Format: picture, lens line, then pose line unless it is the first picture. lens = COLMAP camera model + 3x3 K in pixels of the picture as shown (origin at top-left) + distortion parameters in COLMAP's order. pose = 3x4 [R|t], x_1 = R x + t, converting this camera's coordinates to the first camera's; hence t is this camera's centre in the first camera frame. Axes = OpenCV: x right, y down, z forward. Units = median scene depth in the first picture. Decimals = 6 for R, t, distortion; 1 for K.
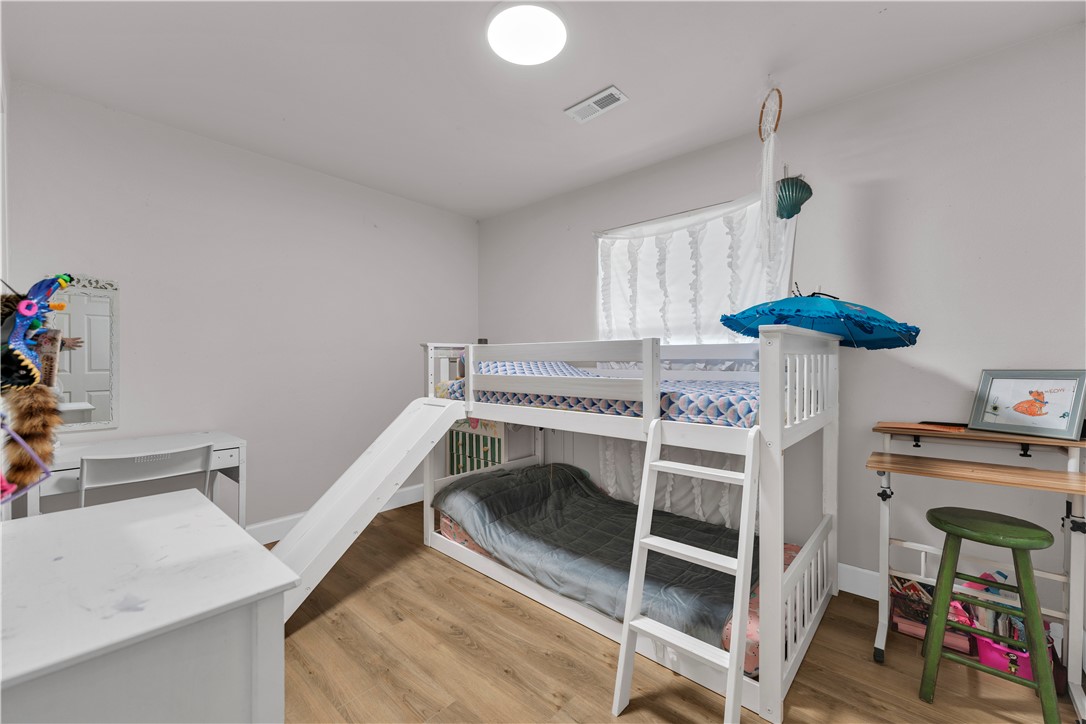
lens RADIAL K [[436.5, 0, 543.7], [0, 436.5, 362.7], [0, 0, 1]] dist [0.000928, -0.000431]
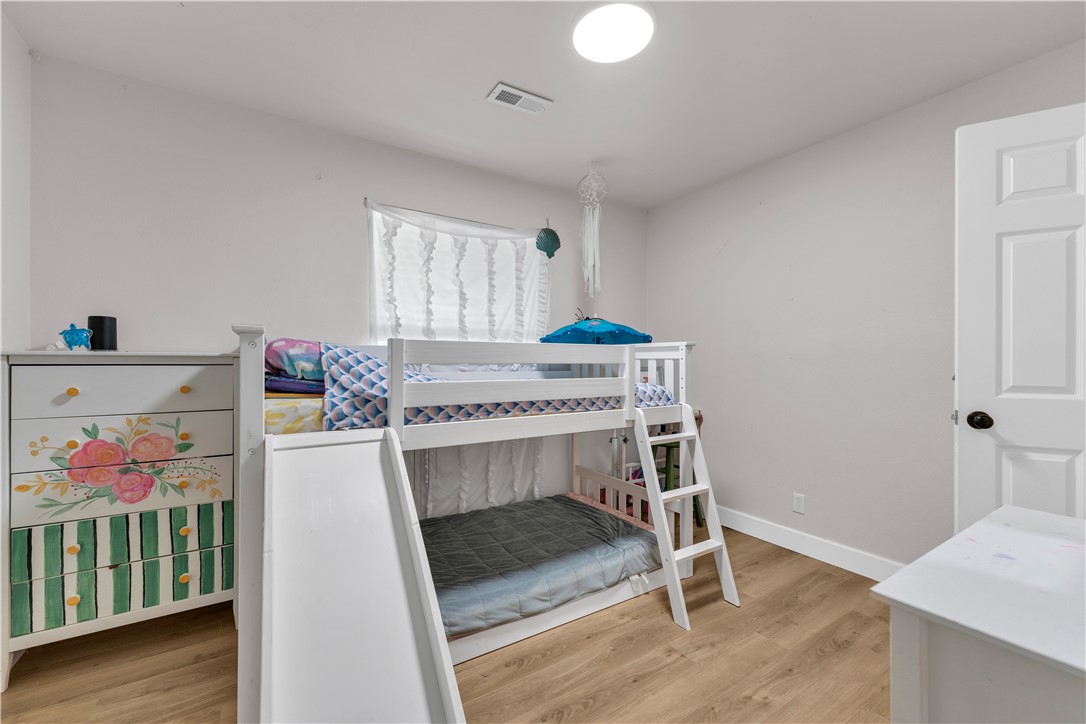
lens RADIAL K [[436.5, 0, 543.6], [0, 436.5, 362.5], [0, 0, 1]] dist [0.000928, -0.000431]
pose [[0.278209, -0.000511, 0.960520, -0.869000], [0.003328, 0.999994, -0.000432, -0.004378], [-0.960515, 0.003317, 0.278209, 0.742507]]
